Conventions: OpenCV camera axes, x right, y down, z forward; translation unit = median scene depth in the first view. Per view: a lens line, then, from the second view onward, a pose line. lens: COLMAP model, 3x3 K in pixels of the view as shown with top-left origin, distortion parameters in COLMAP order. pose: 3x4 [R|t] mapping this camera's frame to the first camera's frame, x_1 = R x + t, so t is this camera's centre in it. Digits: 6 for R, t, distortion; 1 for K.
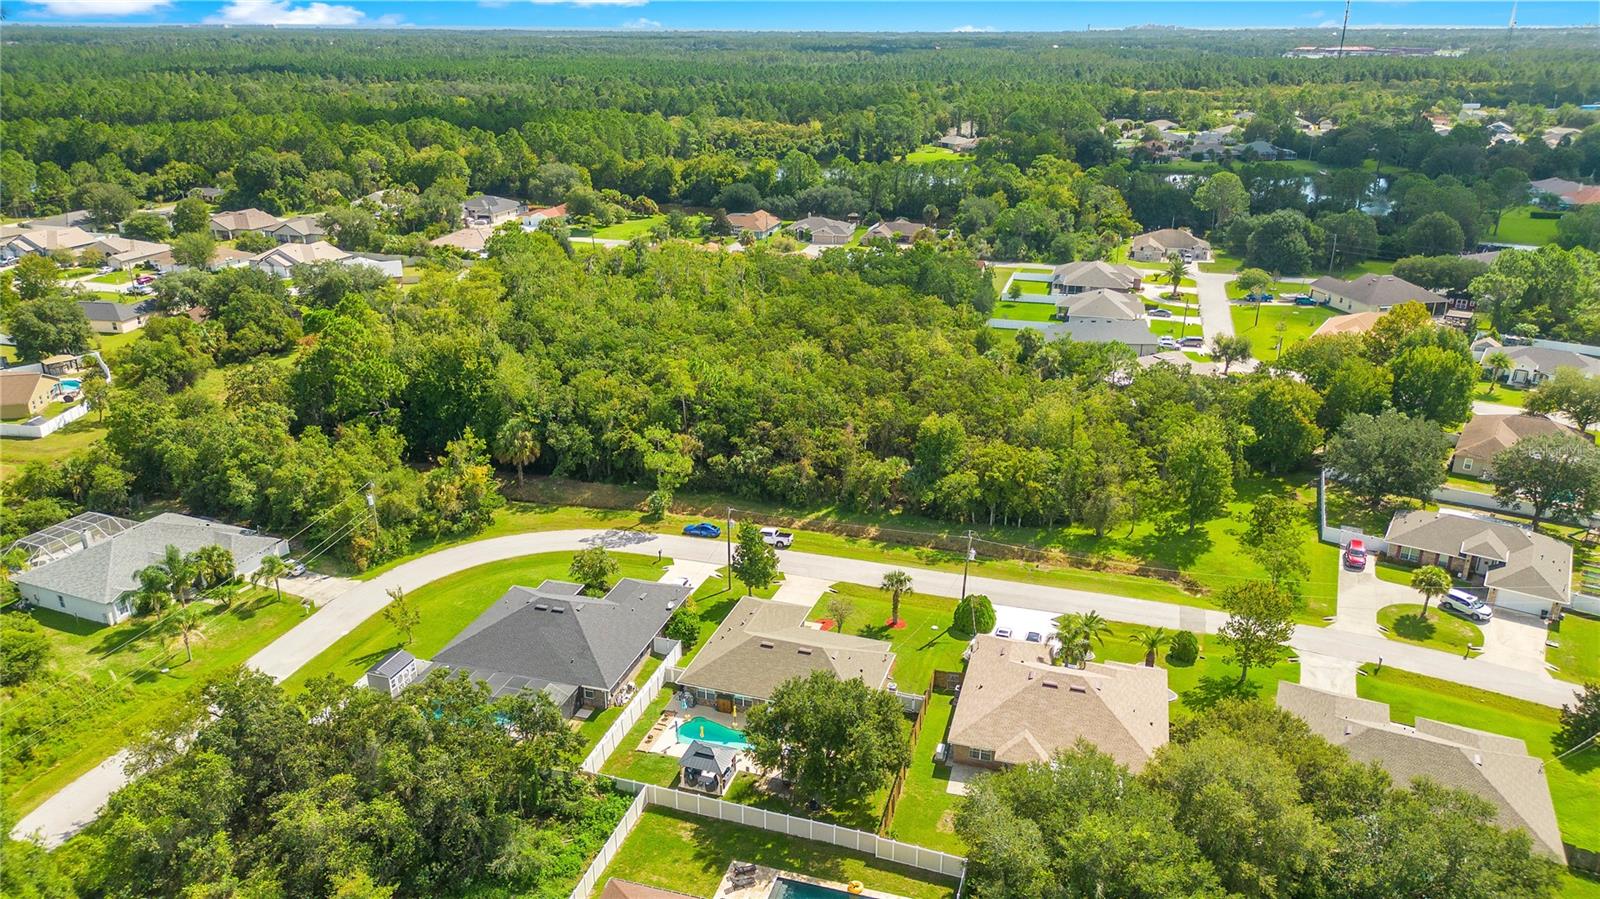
lens RADIAL K [[1110.8, 0, 804.3], [0, 1110.8, 484.1], [0, 0, 1]] dist [0.080632, -0.078304]
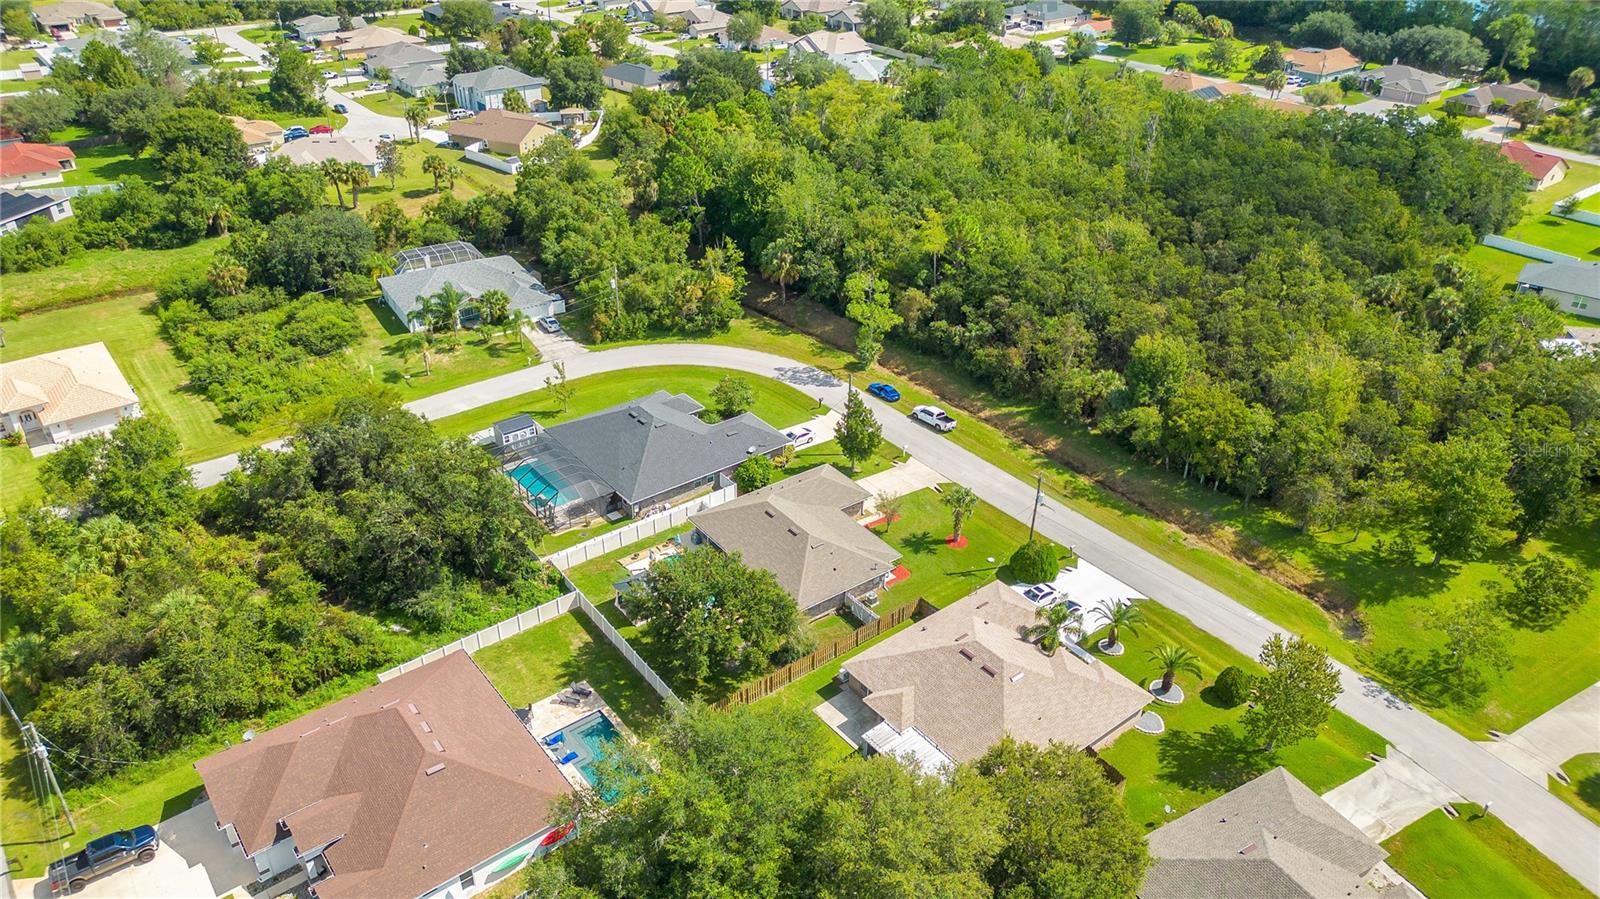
lens RADIAL K [[1110.8, 0, 804.3], [0, 1110.8, 484.1], [0, 0, 1]] dist [0.080632, -0.078304]
pose [[0.816437, 0.315329, -0.483733, 0.361807], [-0.231887, 0.946255, 0.225455, -0.088310], [0.528828, -0.071898, 0.845678, 0.127419]]
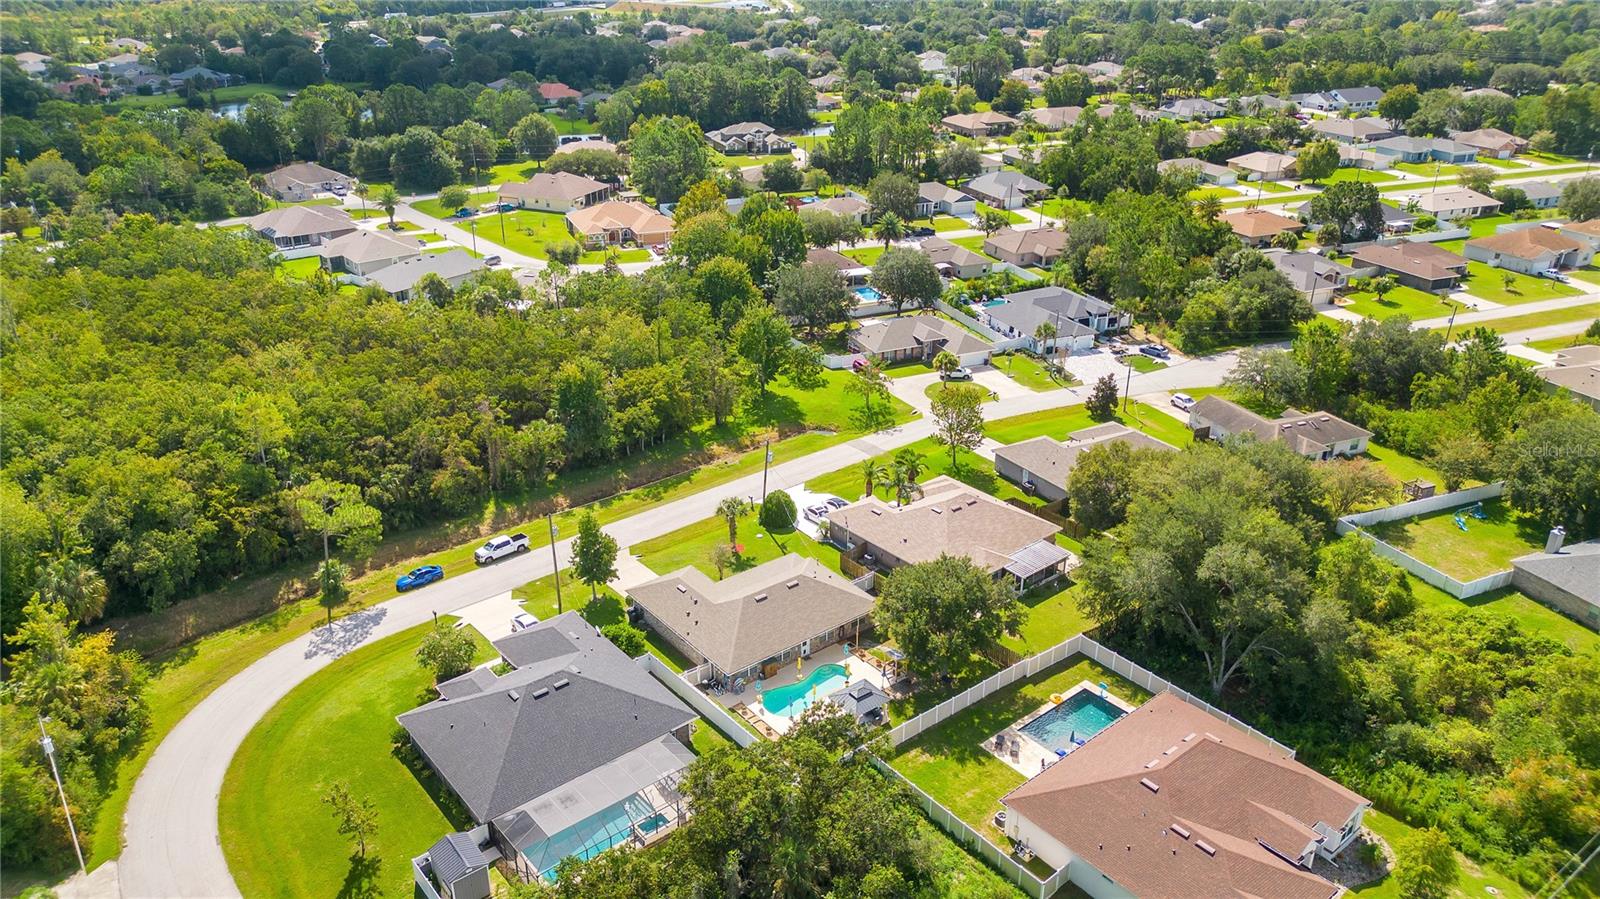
lens RADIAL K [[1110.8, 0, 804.3], [0, 1110.8, 484.1], [0, 0, 1]] dist [0.080632, -0.078304]
pose [[0.554845, -0.369642, 0.745326, -0.536757], [0.322829, 0.921337, 0.216609, -0.111366], [-0.766765, 0.120428, 0.630531, 0.266230]]
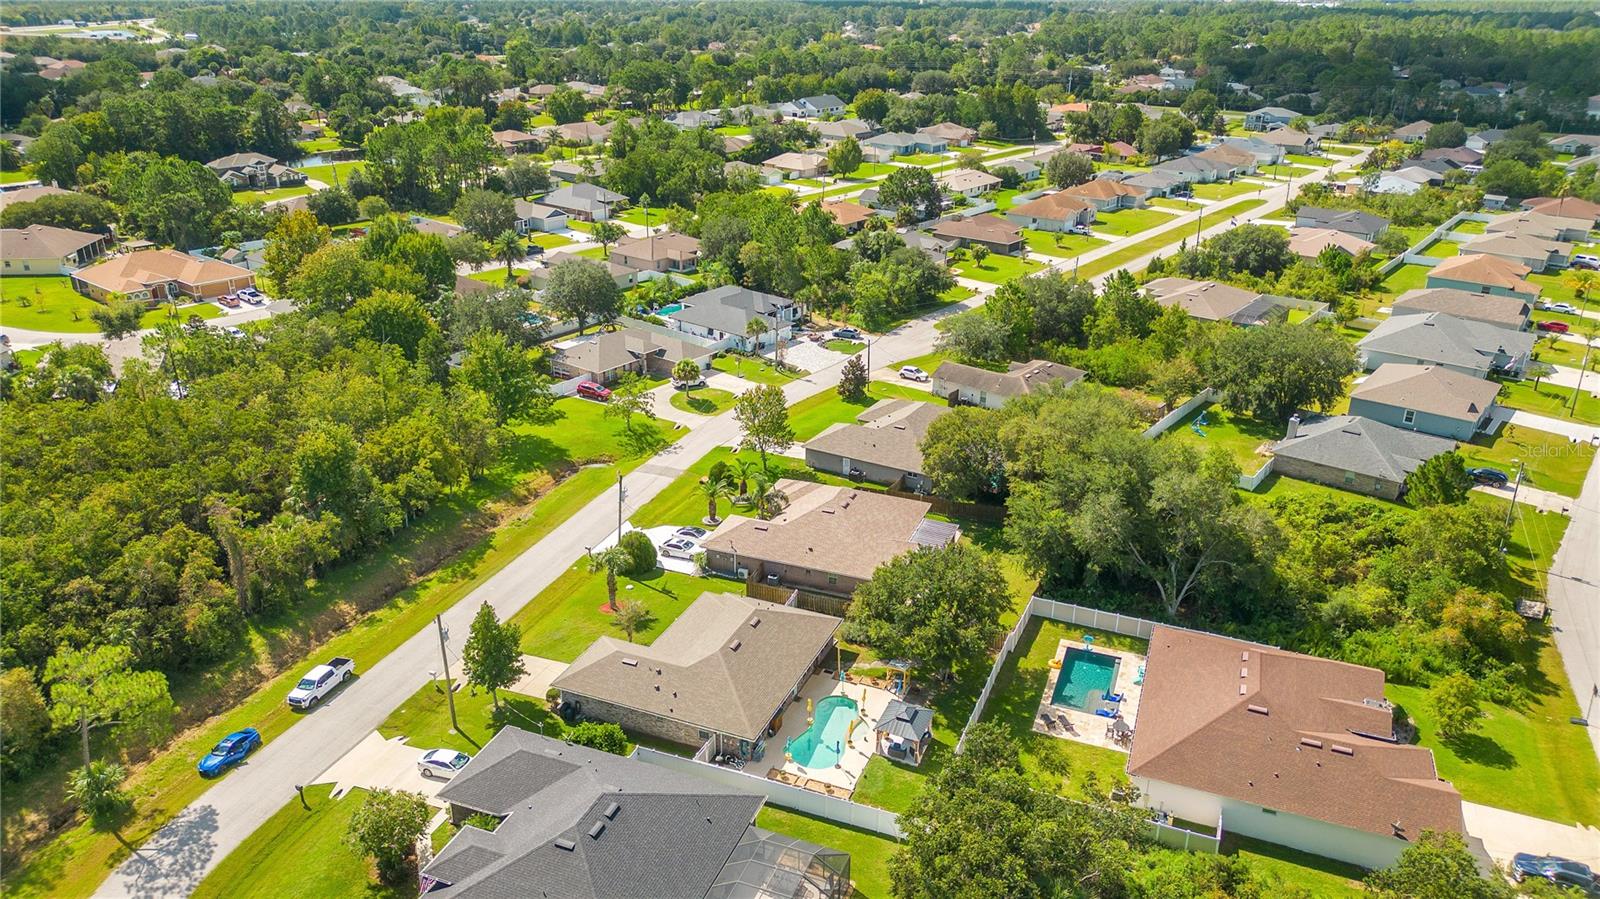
lens RADIAL K [[1110.8, 0, 804.3], [0, 1110.8, 484.1], [0, 0, 1]] dist [0.080632, -0.078304]
pose [[0.084381, -0.417080, 0.904944, -0.559877], [0.379722, 0.853113, 0.357785, -0.180733], [-0.921244, 0.313437, 0.230361, 0.557425]]
